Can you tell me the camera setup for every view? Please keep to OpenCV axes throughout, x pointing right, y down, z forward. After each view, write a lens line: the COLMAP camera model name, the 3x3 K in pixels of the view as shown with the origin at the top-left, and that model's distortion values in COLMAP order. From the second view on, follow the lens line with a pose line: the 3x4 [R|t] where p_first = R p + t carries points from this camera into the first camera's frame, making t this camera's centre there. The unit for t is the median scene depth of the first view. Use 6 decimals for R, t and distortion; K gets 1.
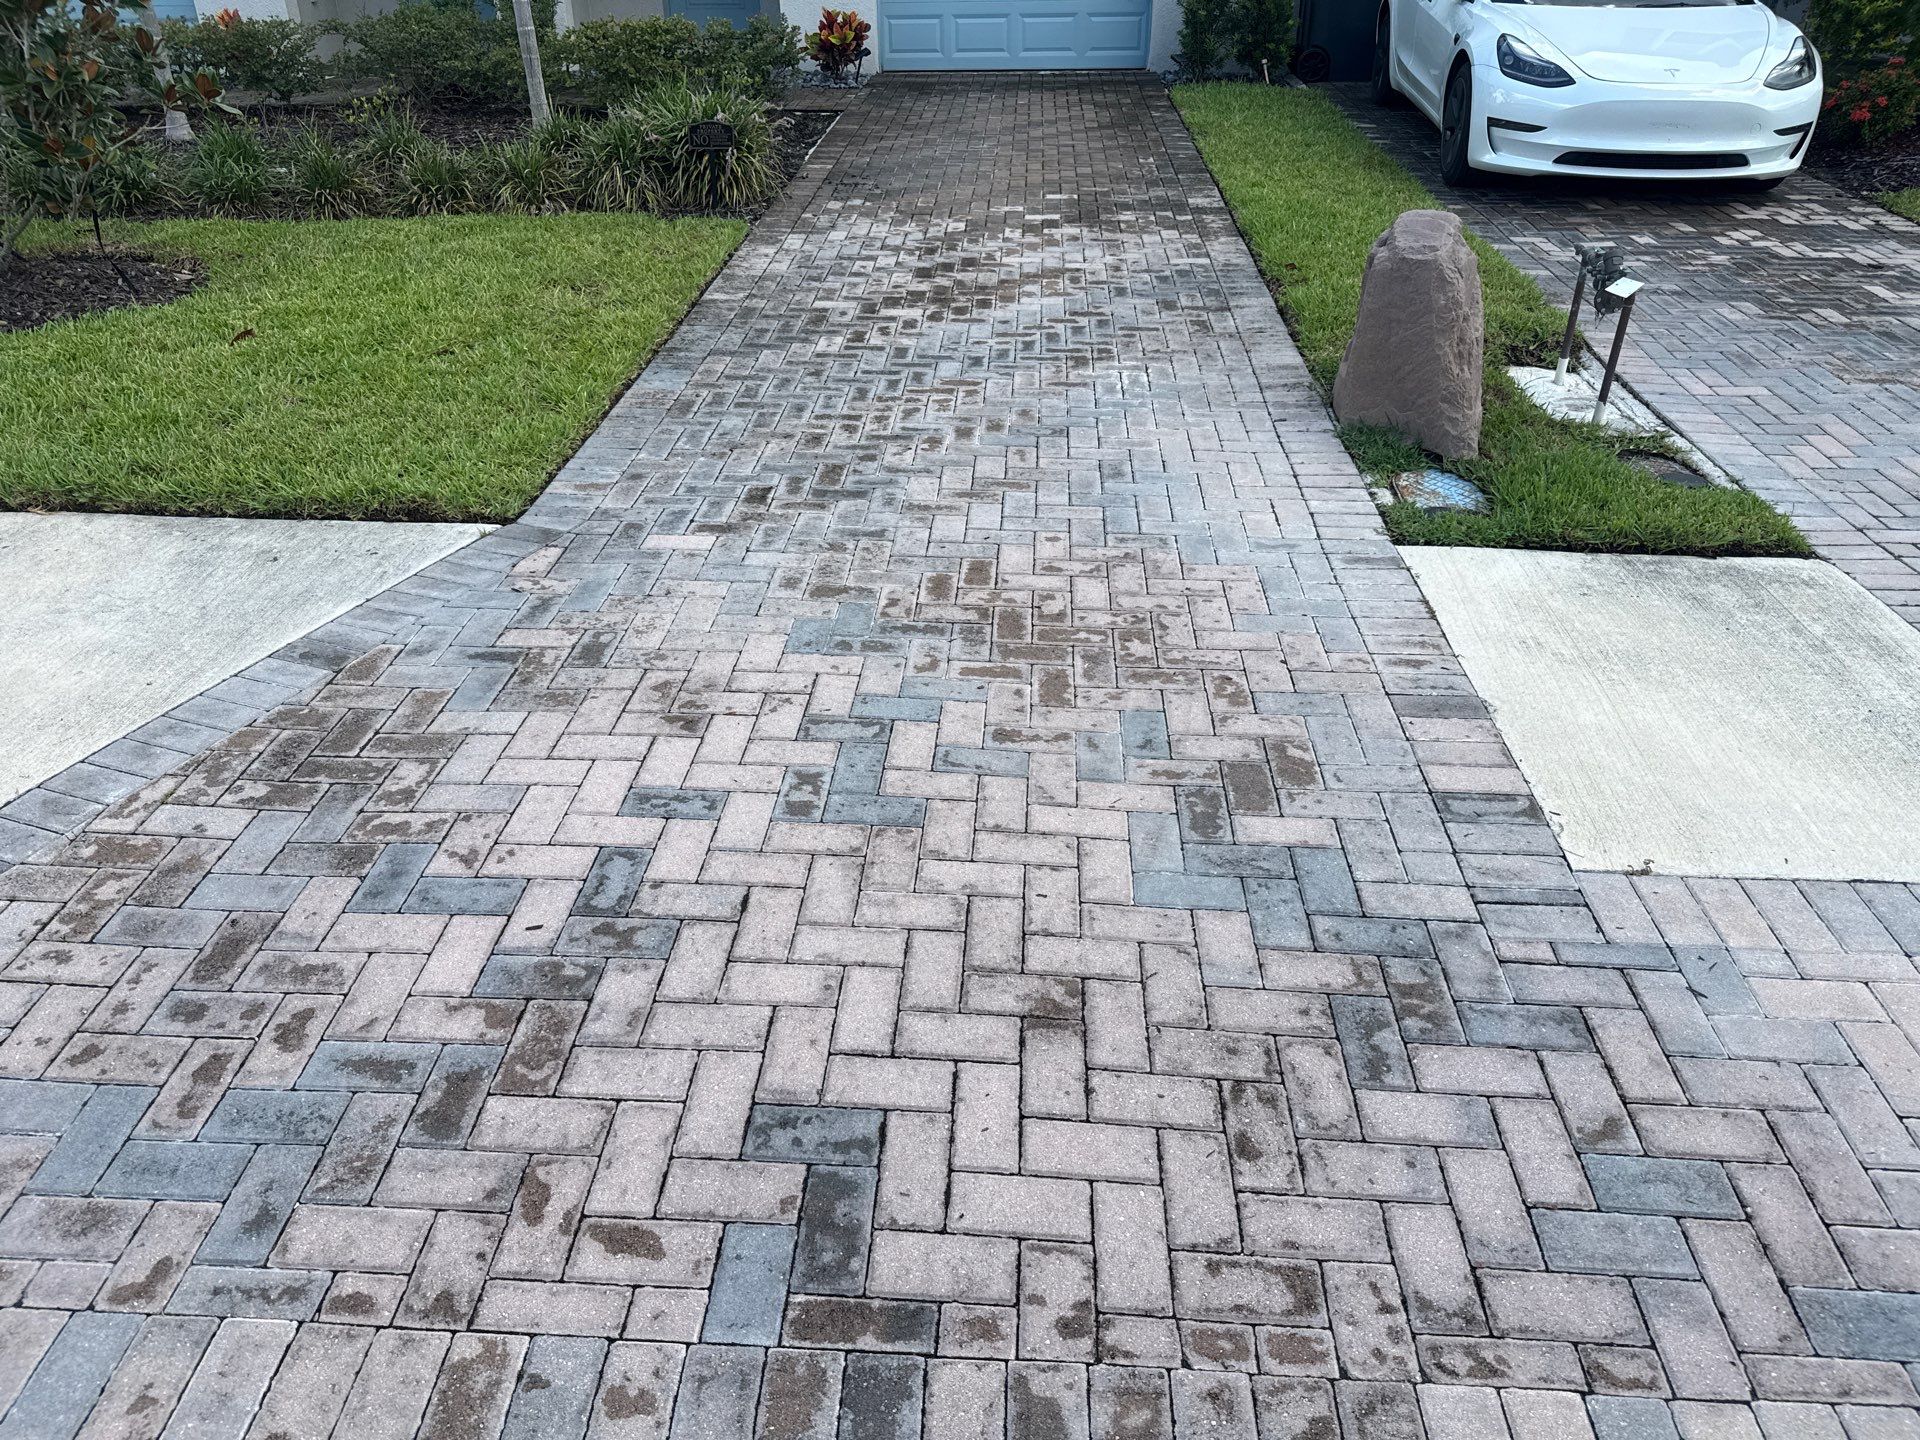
lens RADIAL K [[1361.3, 0, 947.2], [0, 1361.3, 722.1], [0, 0, 1]] dist [0.062445, -0.071830]
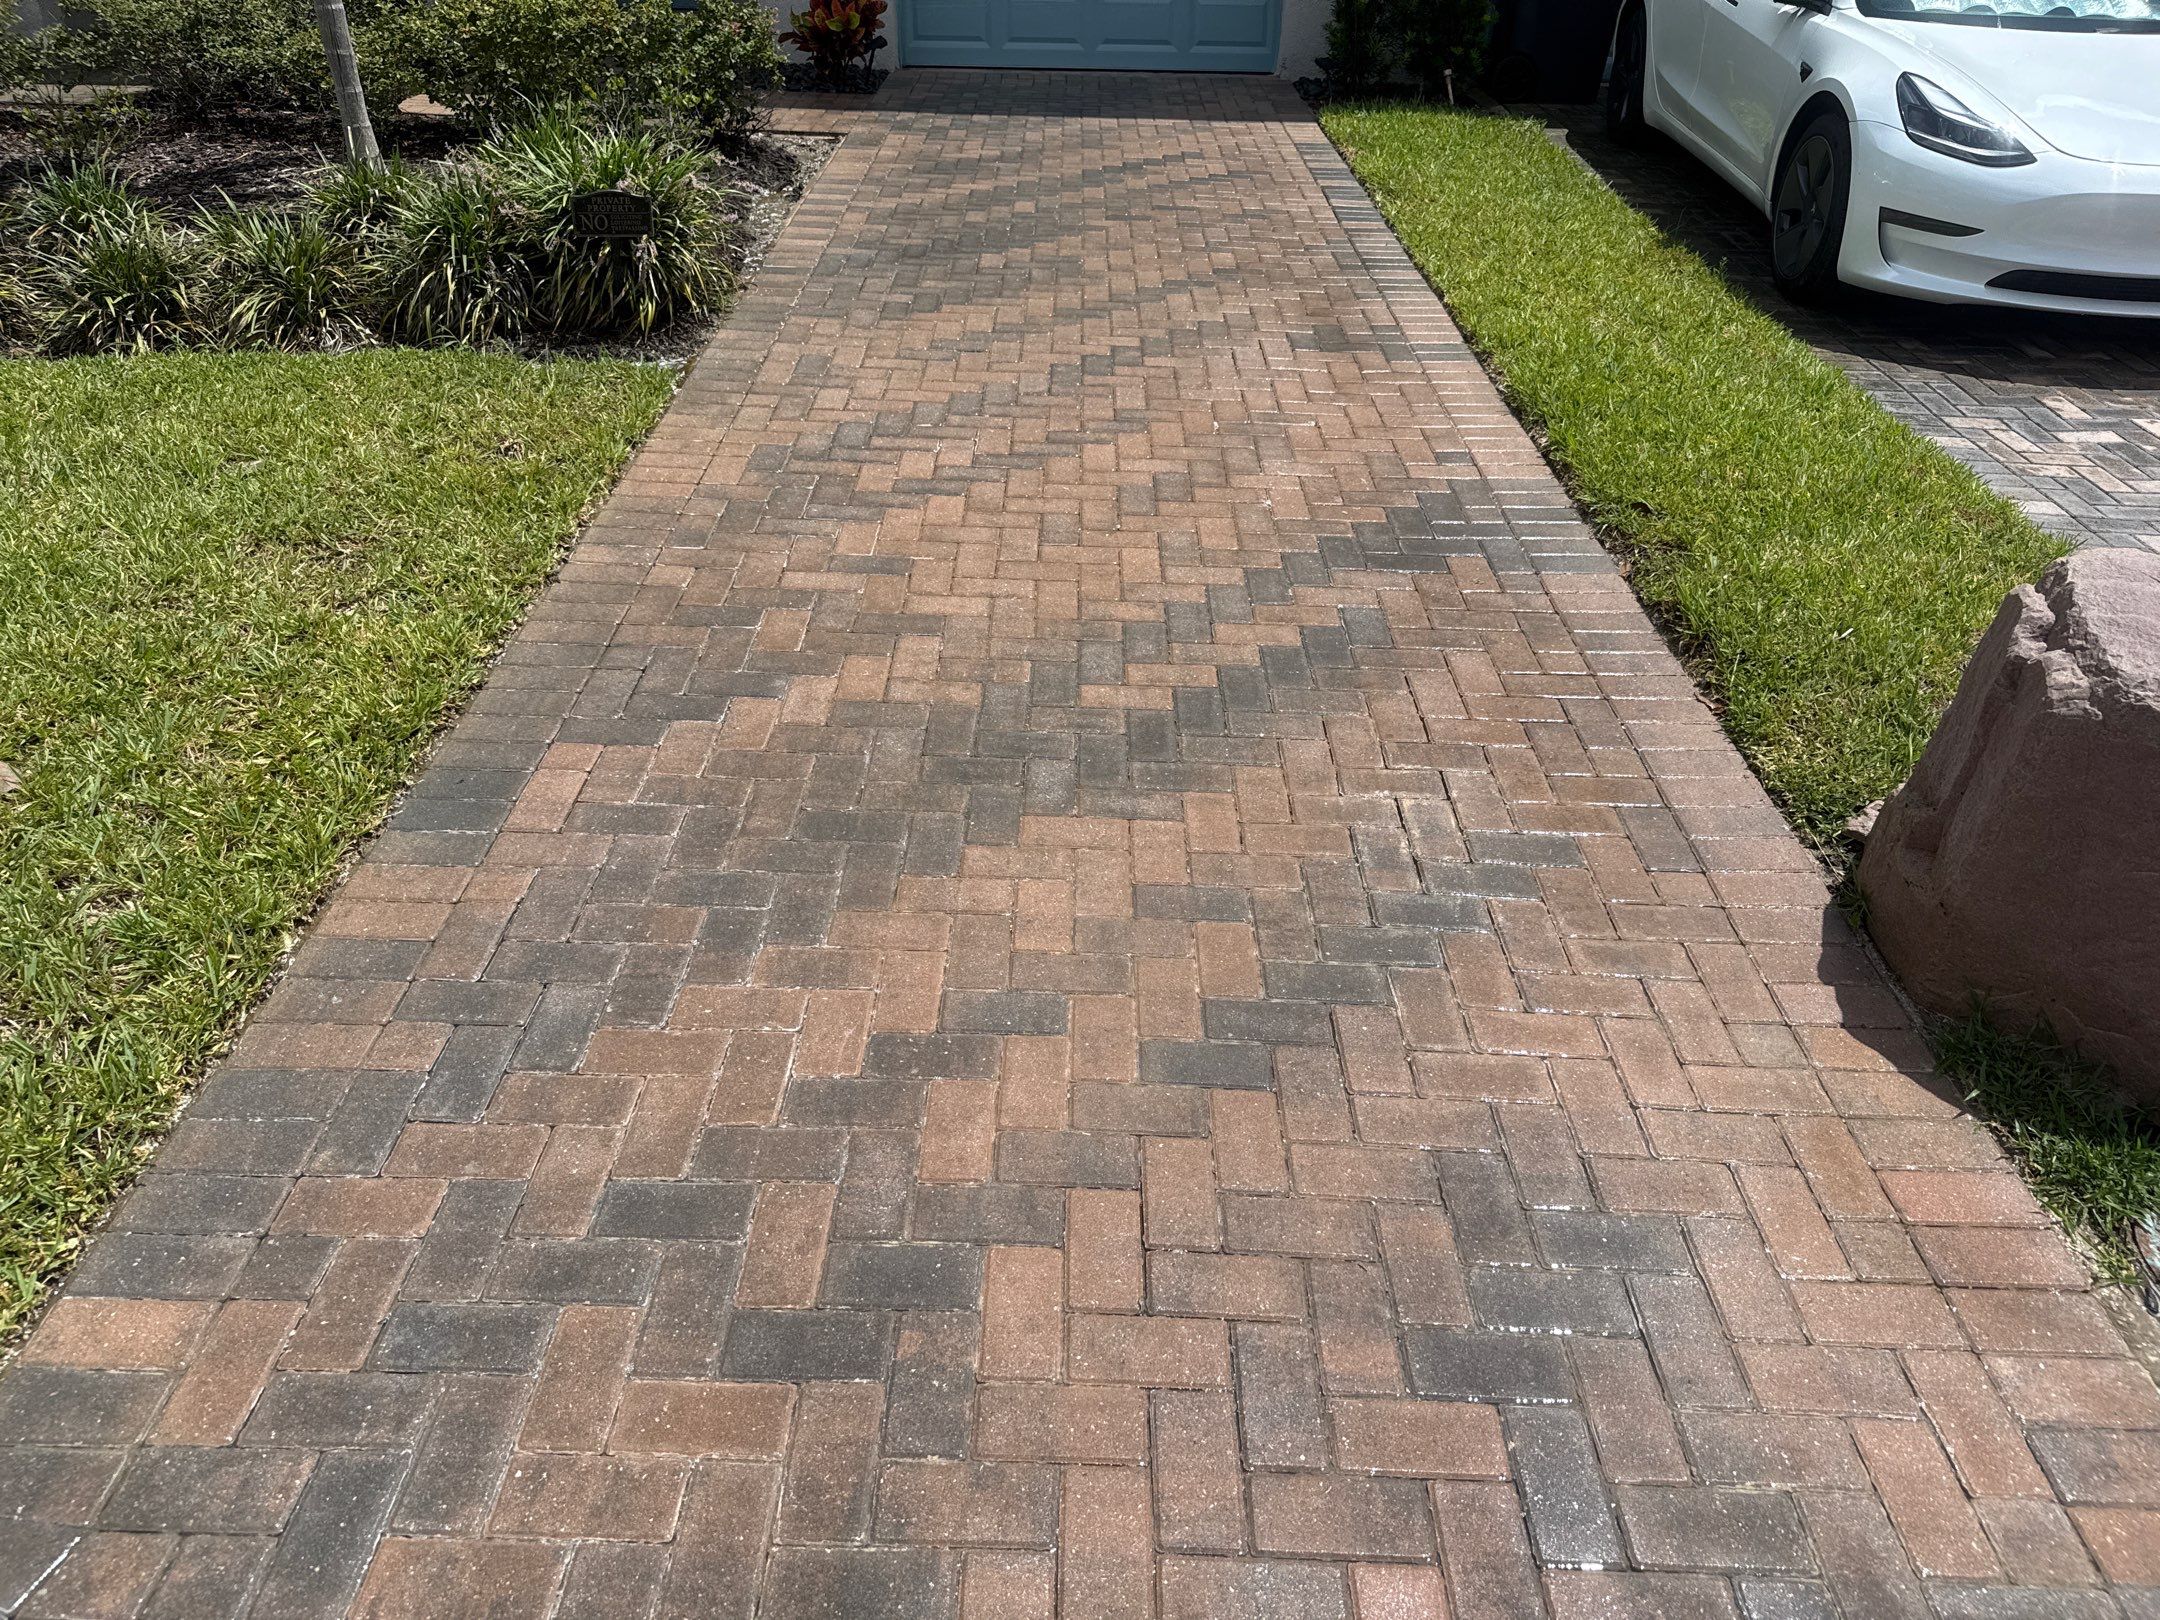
lens RADIAL K [[1537.1, 0, 1071.3], [0, 1537.1, 803.3], [0, 0, 1]] dist [0.070082, -0.078596]
pose [[0.998135, -0.001839, 0.061017, -0.024719], [0.000466, 0.999747, 0.022501, -0.266710], [-0.061043, -0.022430, 0.997883, 0.448681]]
